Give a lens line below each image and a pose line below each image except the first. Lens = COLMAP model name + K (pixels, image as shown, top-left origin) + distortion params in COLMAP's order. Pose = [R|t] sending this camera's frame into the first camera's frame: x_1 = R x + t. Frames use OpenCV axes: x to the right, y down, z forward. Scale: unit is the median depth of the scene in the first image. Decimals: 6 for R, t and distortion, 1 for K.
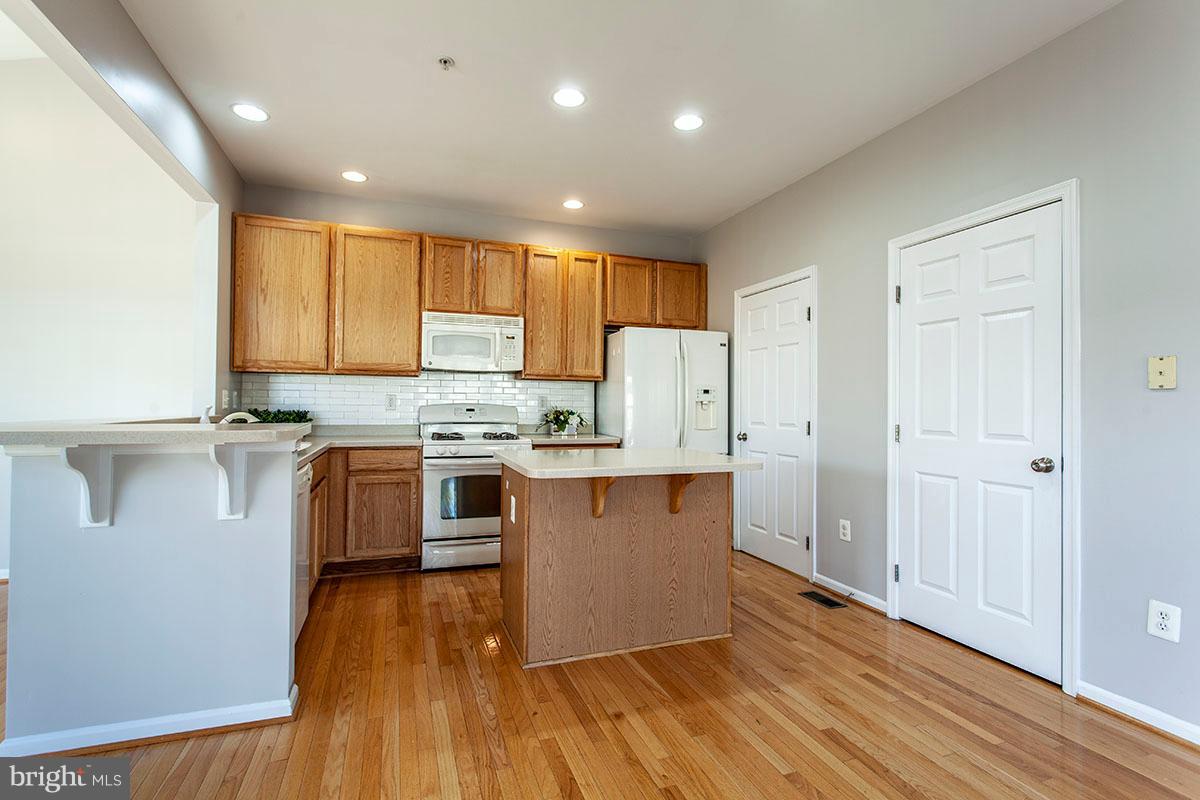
lens RADIAL K [[570.3, 0, 600.3], [0, 570.3, 398.5], [0, 0, 1]] dist [-0.003607, -0.001389]
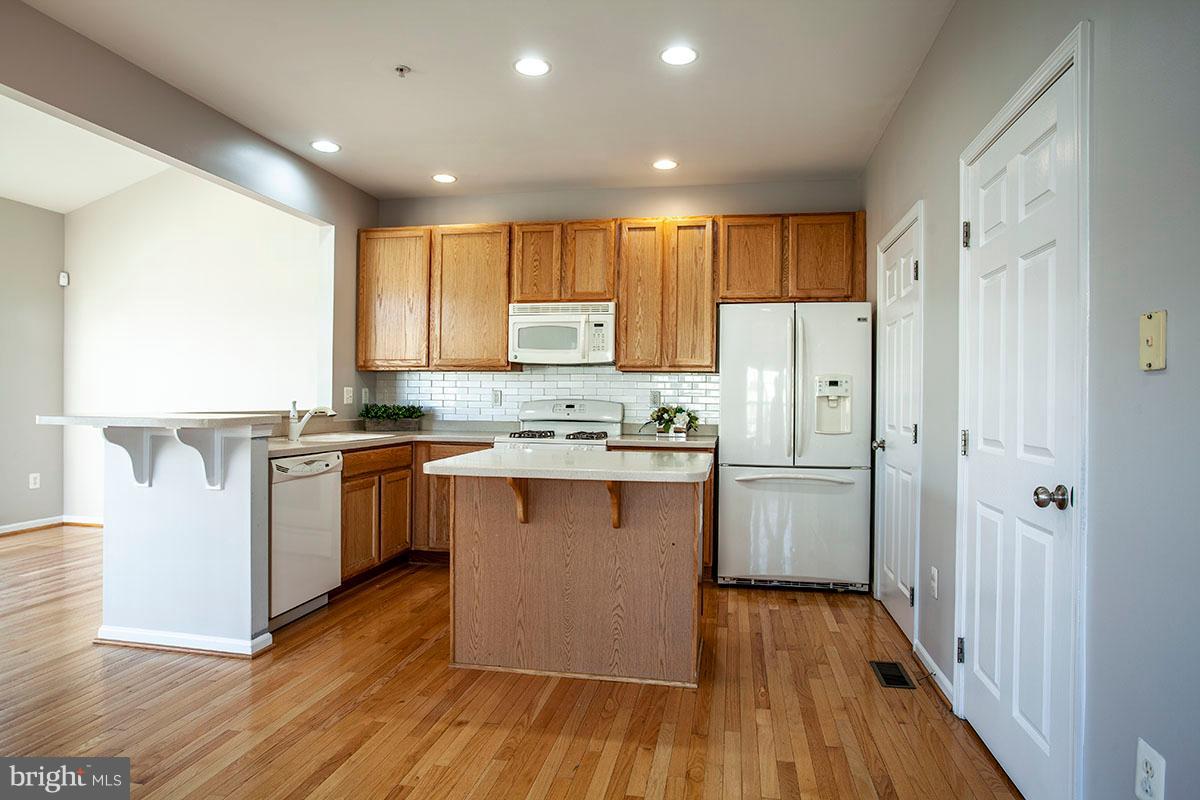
lens RADIAL K [[699.7, 0, 598.6], [0, 699.7, 396.2], [0, 0, 1]] dist [-0.053575, 0.017118]
pose [[0.857846, -0.002743, -0.513899, 0.471971], [0.003348, 0.999994, 0.000252, 0.004130], [0.513896, -0.001937, 0.857850, 0.070703]]
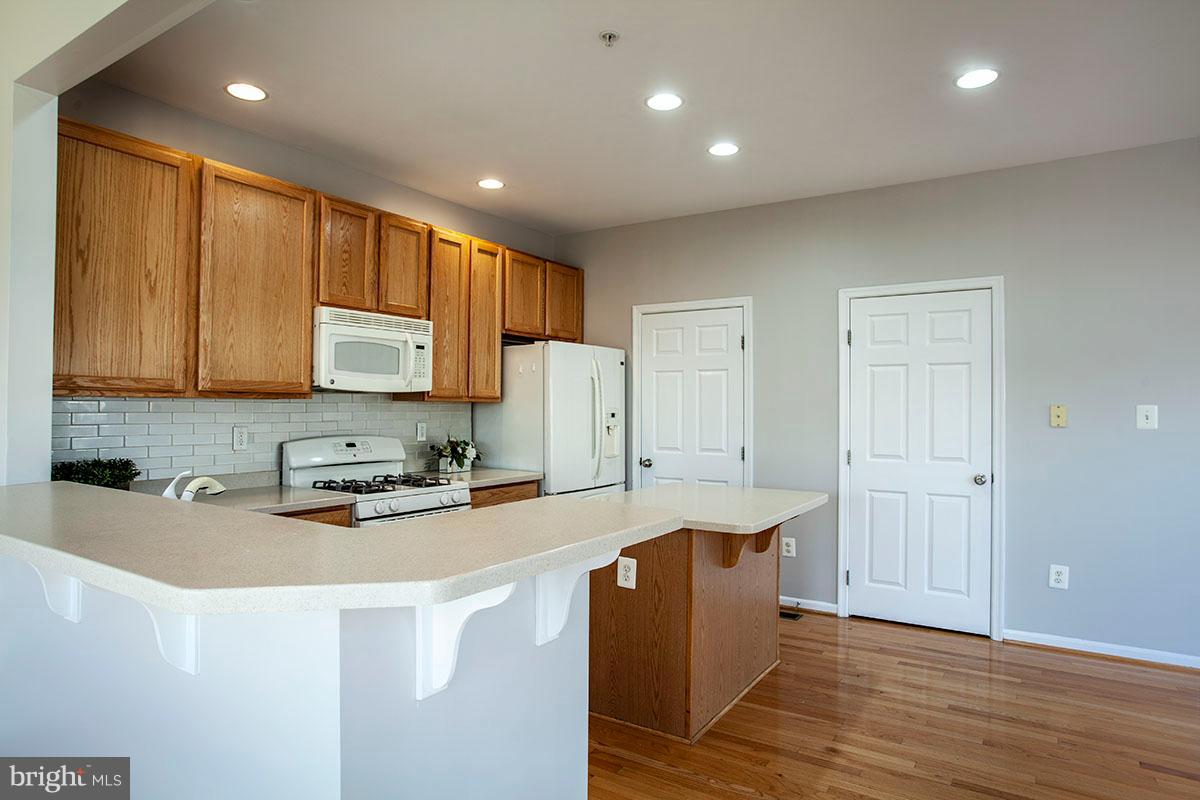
lens RADIAL K [[699.7, 0, 601.2], [0, 699.7, 400.0], [0, 0, 1]] dist [-0.053575, 0.017118]
pose [[0.796242, 0.000063, 0.604978, -0.609384], [-0.004507, 0.999973, 0.005828, -0.051584], [-0.604961, -0.007367, 0.796221, 0.148802]]
